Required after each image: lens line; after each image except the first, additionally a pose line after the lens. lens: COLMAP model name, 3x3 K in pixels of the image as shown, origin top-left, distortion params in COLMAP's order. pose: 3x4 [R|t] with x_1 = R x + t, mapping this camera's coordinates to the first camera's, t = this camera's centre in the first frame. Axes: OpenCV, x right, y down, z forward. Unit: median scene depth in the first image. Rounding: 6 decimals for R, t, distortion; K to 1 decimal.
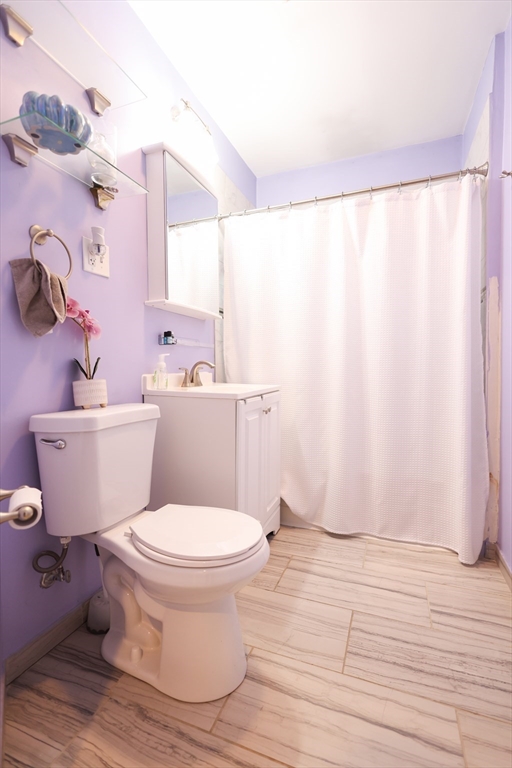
lens RADIAL K [[354.5, 0, 255.3], [0, 354.5, 387.1], [0, 0, 1]] dist [0.001222, 0.000555]
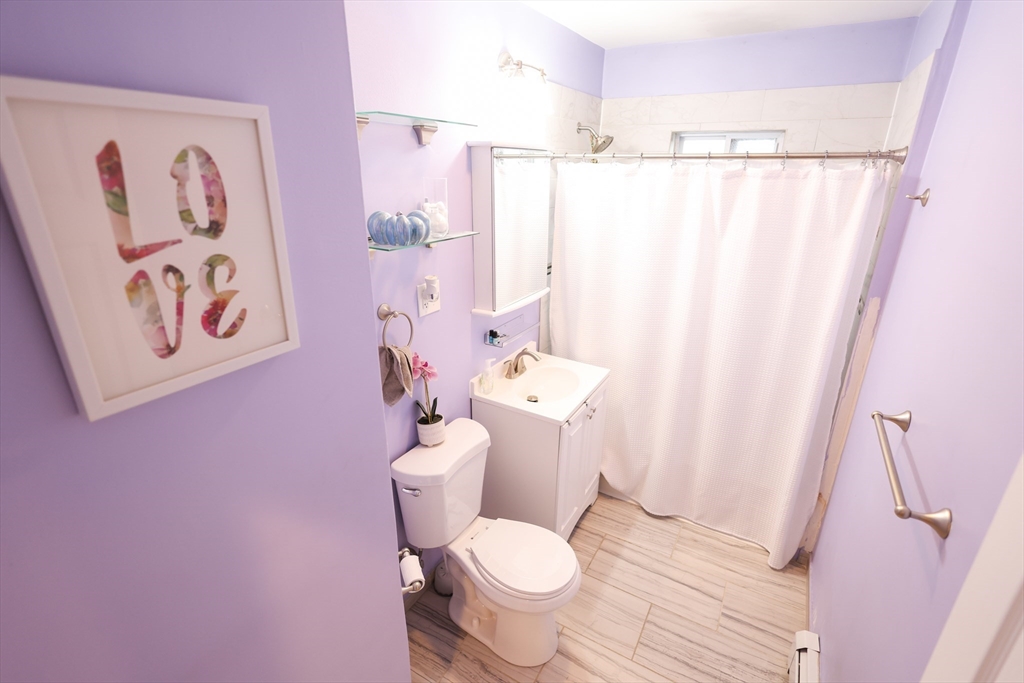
lens RADIAL K [[472.6, 0, 511.6], [0, 472.6, 345.1], [0, 0, 1]] dist [0.001222, 0.000555]
pose [[0.987625, 0.066402, -0.142086, -0.014813], [-0.017878, 0.947710, 0.318630, -0.641633], [0.155814, -0.312147, 0.937169, -0.255700]]
